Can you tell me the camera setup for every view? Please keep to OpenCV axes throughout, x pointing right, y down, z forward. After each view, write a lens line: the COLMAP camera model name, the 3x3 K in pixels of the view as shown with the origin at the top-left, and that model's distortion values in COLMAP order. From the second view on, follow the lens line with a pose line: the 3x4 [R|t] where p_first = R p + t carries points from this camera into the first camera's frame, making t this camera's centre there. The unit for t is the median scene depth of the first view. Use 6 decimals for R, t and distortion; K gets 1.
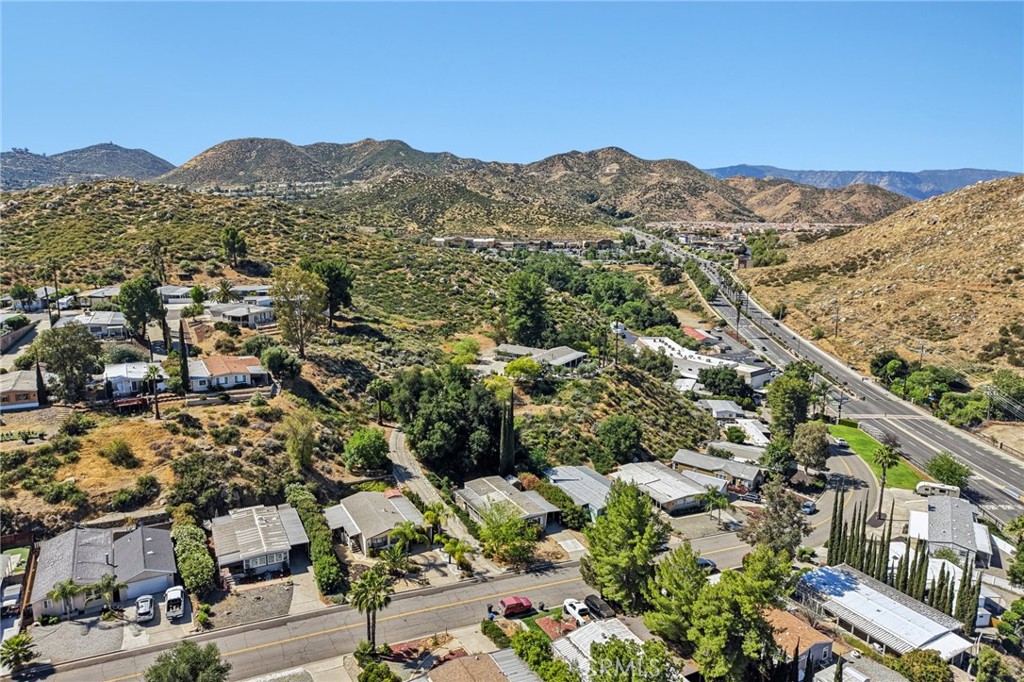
lens RADIAL K [[691.8, 0, 512.0], [0, 691.8, 341.0], [0, 0, 1]] dist [0.062910, -0.071975]
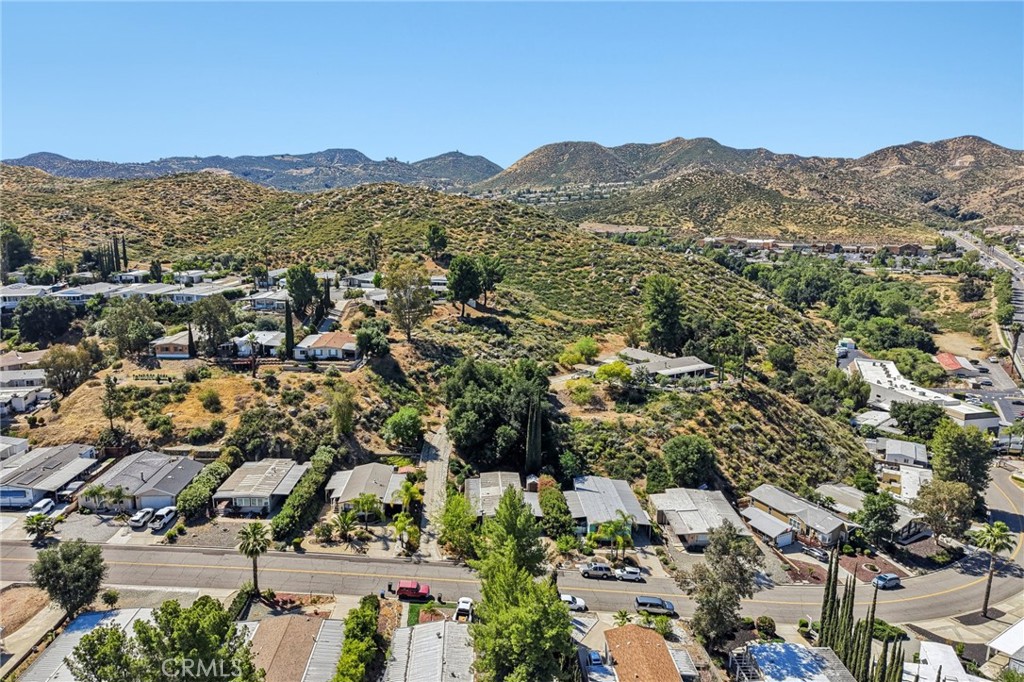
lens RADIAL K [[689.3, 0, 508.3], [0, 689.3, 338.8], [0, 0, 1]] dist [0.059310, -0.077366]
pose [[0.897016, 0.088244, -0.433099, 0.302893], [-0.088764, 0.995870, 0.019063, -0.013496], [0.432993, 0.021343, 0.901145, 0.068900]]
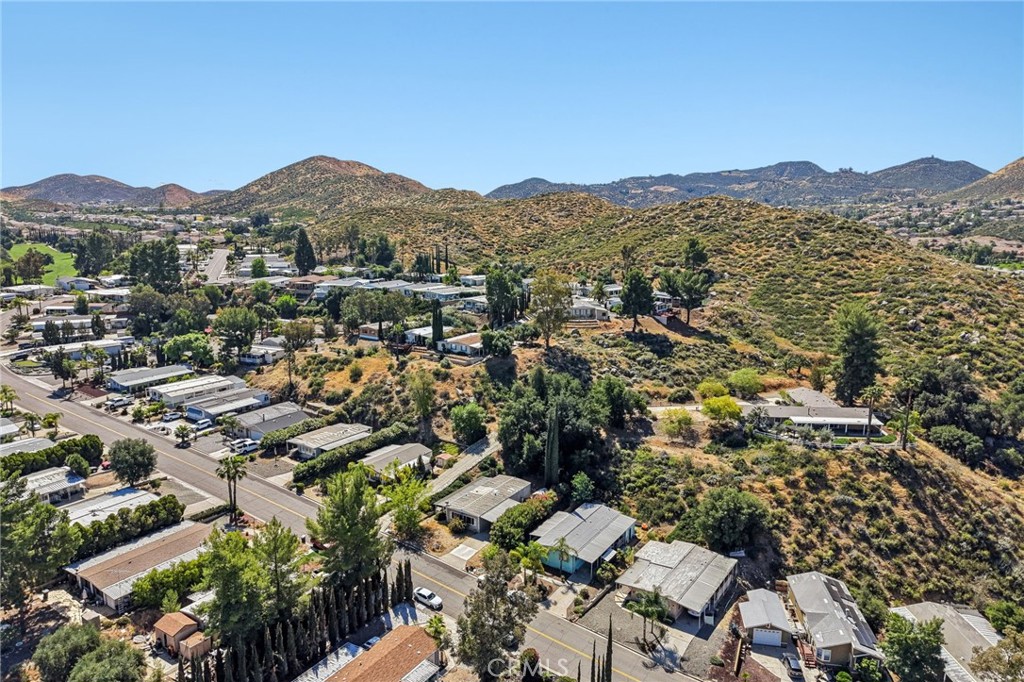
lens RADIAL K [[689.3, 0, 508.3], [0, 689.3, 338.8], [0, 0, 1]] dist [0.059310, -0.077366]
pose [[0.453712, 0.156151, -0.877361, 0.644912], [-0.174801, 0.980997, 0.084201, -0.071663], [0.873836, 0.115161, 0.472386, 0.370595]]
